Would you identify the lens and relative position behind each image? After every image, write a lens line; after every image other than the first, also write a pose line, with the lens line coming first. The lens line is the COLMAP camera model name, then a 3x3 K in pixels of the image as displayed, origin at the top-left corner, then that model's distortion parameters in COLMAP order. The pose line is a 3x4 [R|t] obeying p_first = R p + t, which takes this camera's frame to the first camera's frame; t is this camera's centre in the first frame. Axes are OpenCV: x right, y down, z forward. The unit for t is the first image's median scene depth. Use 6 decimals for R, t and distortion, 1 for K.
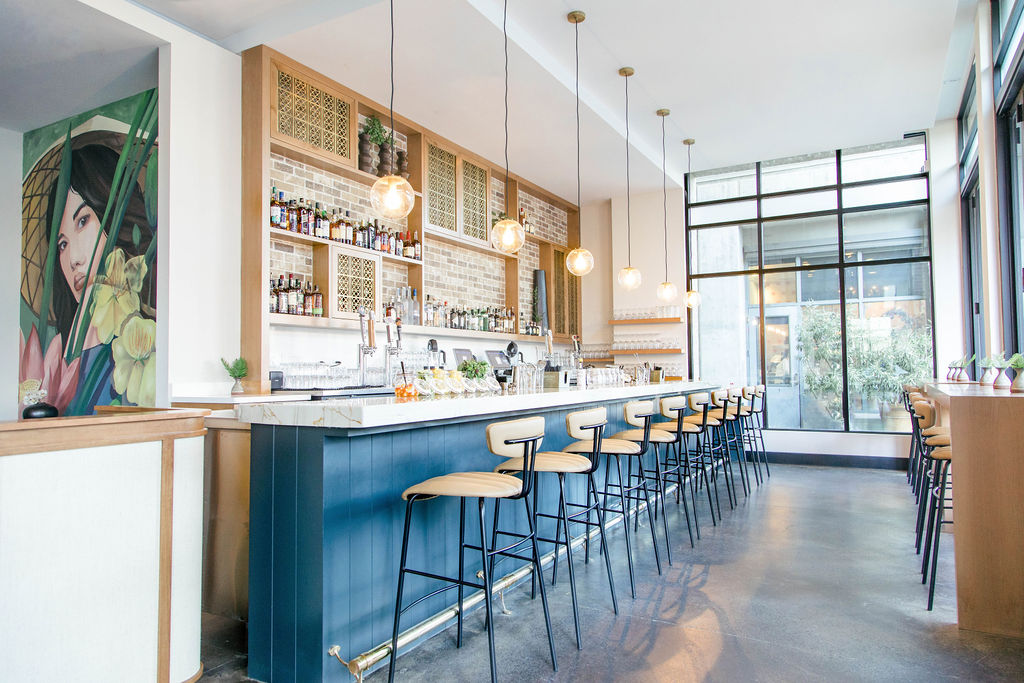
lens RADIAL K [[672.6, 0, 512.0], [0, 672.6, 341.5], [0, 0, 1]] dist [0.003563, 0.001581]
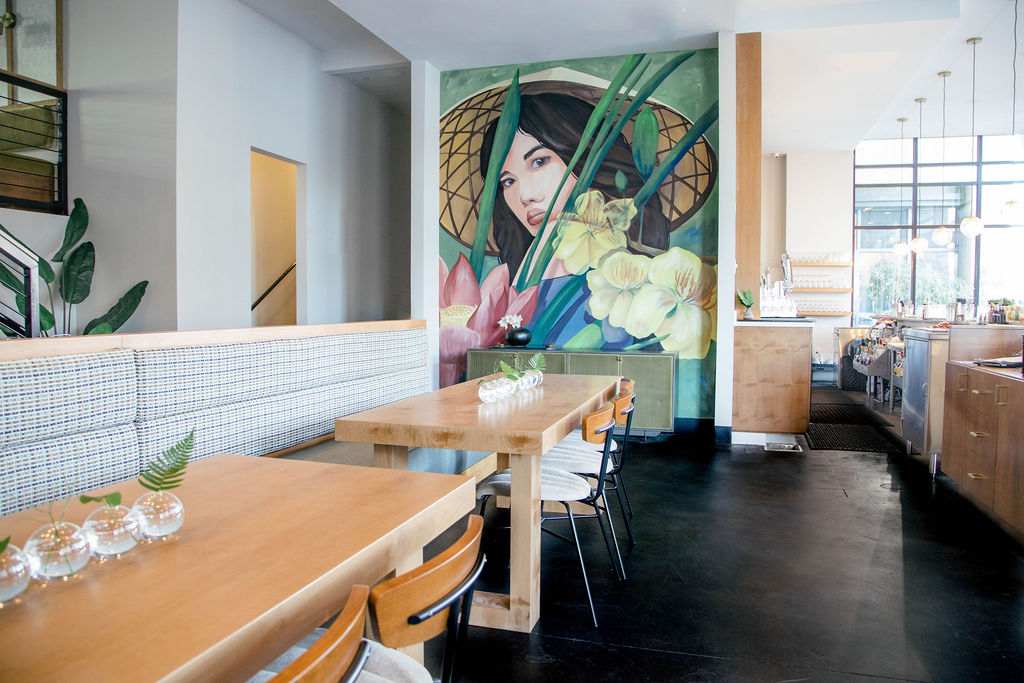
lens RADIAL K [[738.0, 0, 512.0], [0, 738.0, 341.5], [0, 0, 1]] dist [-0.127126, 0.073066]
pose [[0.975072, 0.003330, 0.221862, -0.945468], [-0.023795, 0.995691, 0.089630, 0.006651], [-0.220607, -0.092675, 0.970950, -0.173411]]
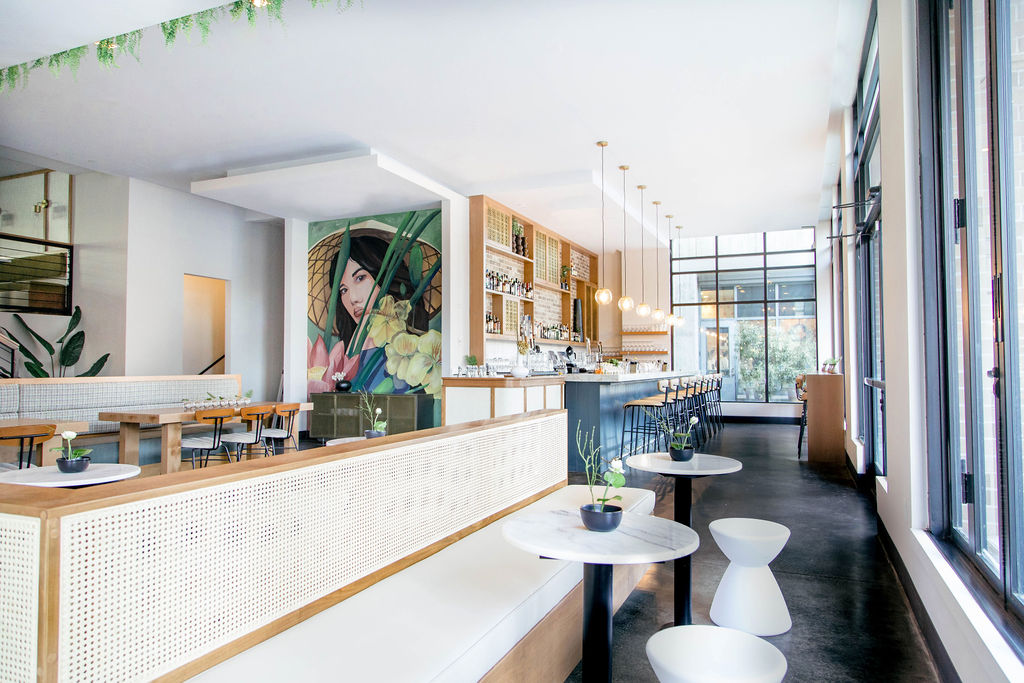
lens RADIAL K [[672.6, 0, 512.0], [0, 672.6, 341.5], [0, 0, 1]] dist [0.003563, 0.001581]
pose [[0.994837, 0.011302, 0.100852, -0.415660], [-0.012048, 0.999904, 0.006791, -0.027696], [-0.100765, -0.007971, 0.994878, -0.818177]]
